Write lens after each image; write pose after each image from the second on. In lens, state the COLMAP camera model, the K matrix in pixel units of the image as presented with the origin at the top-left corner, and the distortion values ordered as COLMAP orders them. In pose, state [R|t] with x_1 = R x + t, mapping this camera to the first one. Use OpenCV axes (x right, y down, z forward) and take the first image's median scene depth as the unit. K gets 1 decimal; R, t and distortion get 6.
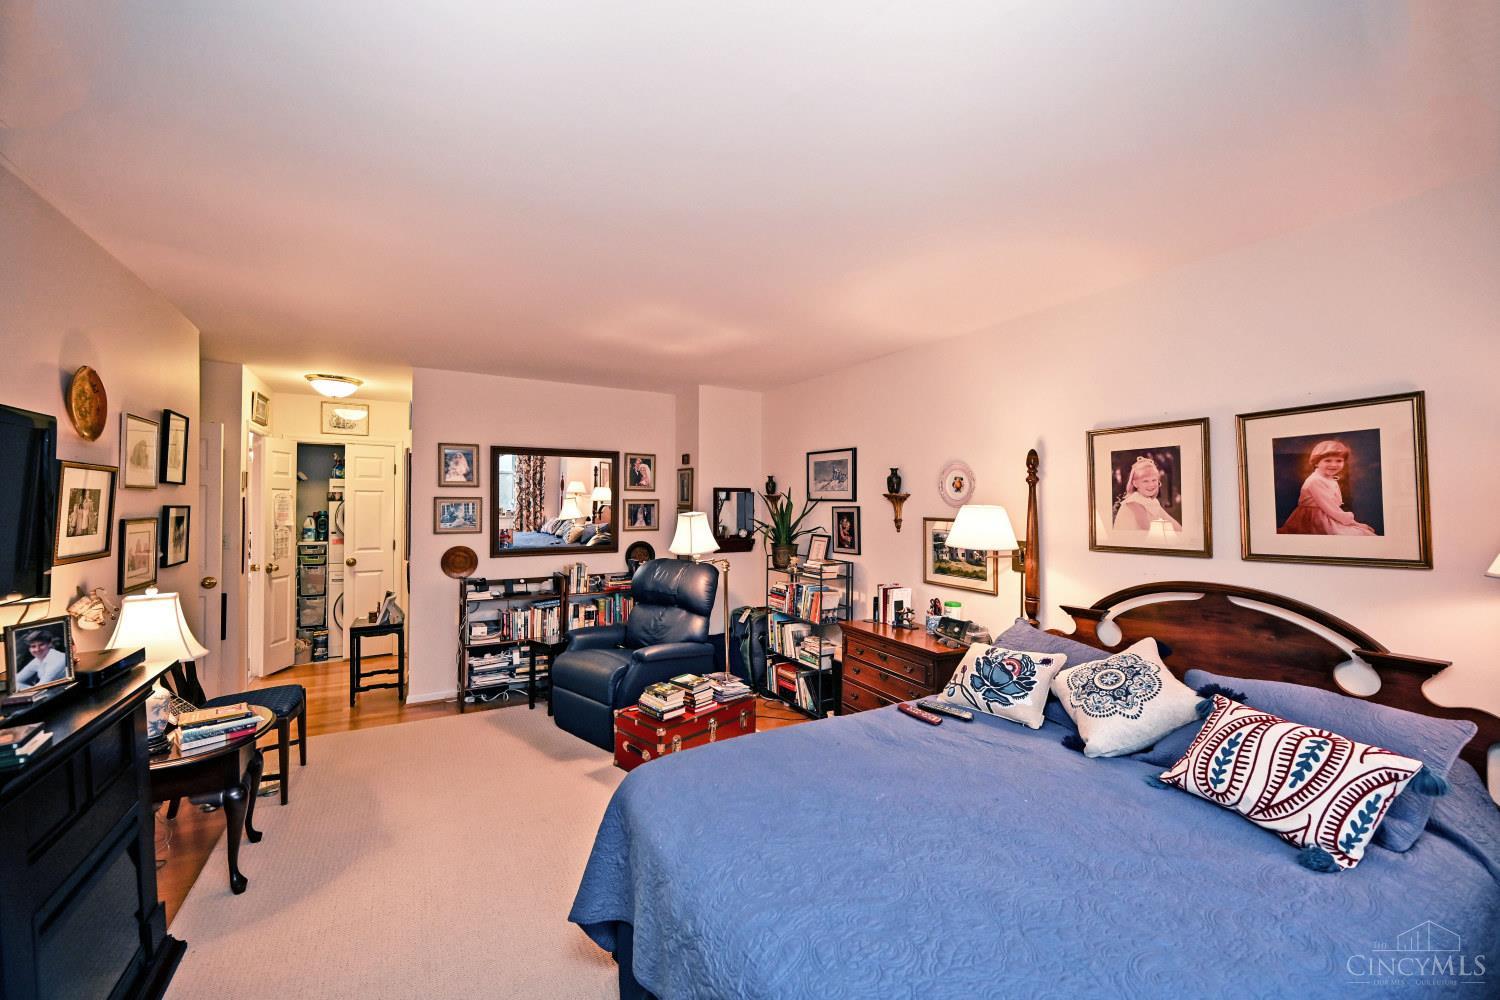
lens RADIAL K [[587.8, 0, 752.0], [0, 587.8, 506.5], [0, 0, 1]] dist [0.000786, 0.000020]
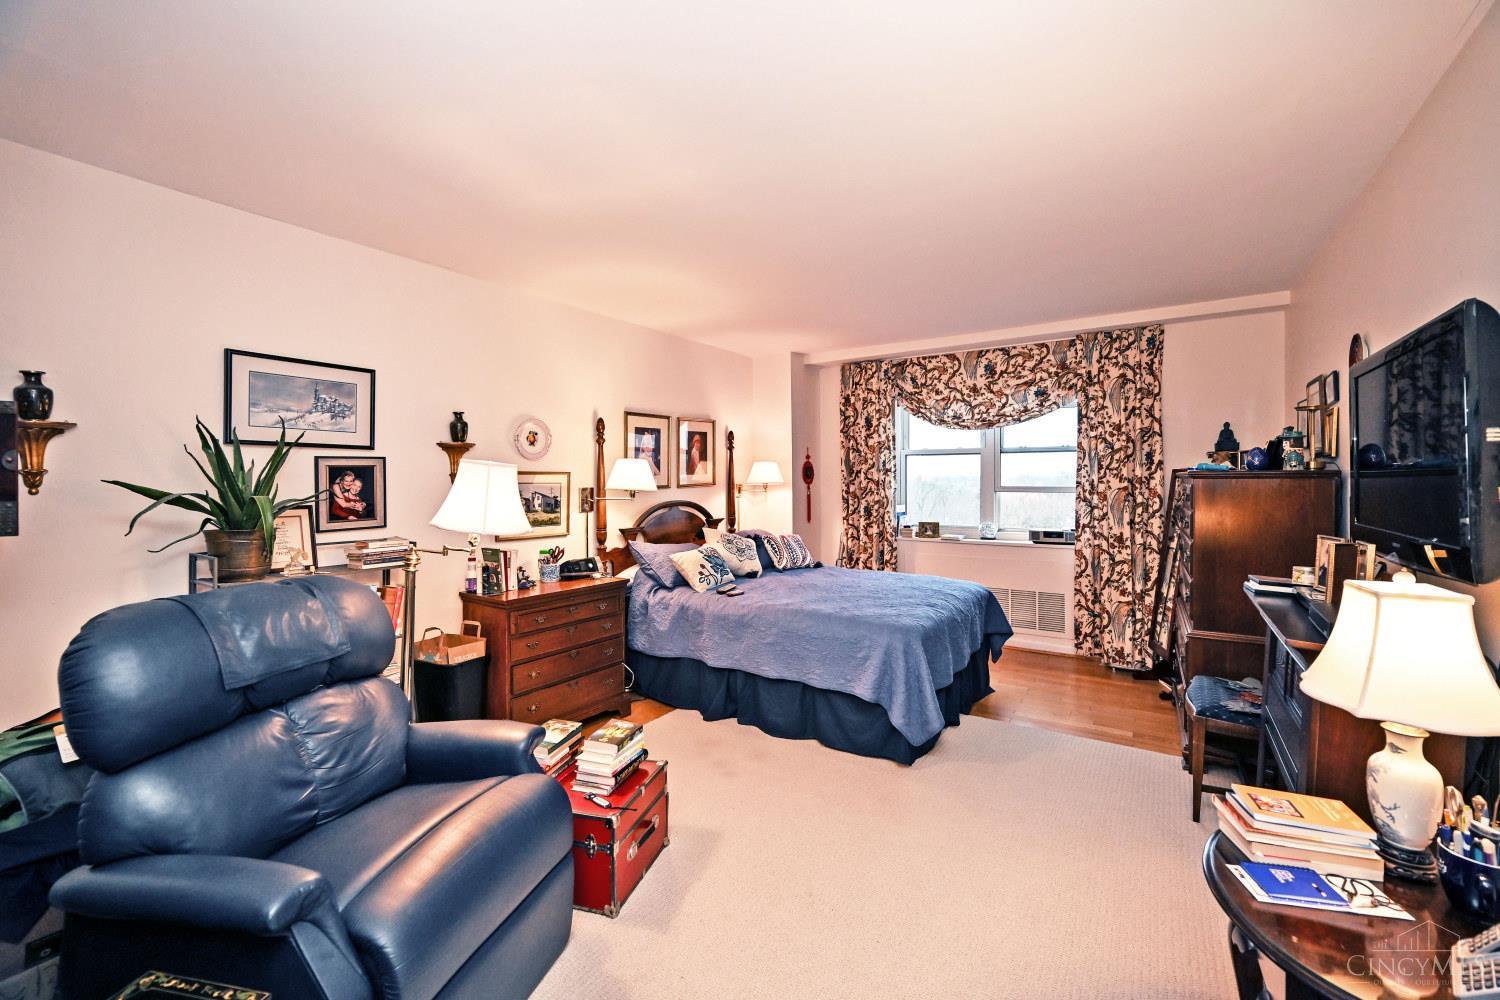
lens RADIAL K [[615.8, 0, 754.8], [0, 615.8, 474.9], [0, 0, 1]] dist [0.001518, 0.000335]
pose [[-0.434238, -0.022599, 0.900514, -0.614453], [-0.015537, 0.999724, 0.017597, 0.001188], [-0.900664, -0.006351, -0.434470, 0.858134]]
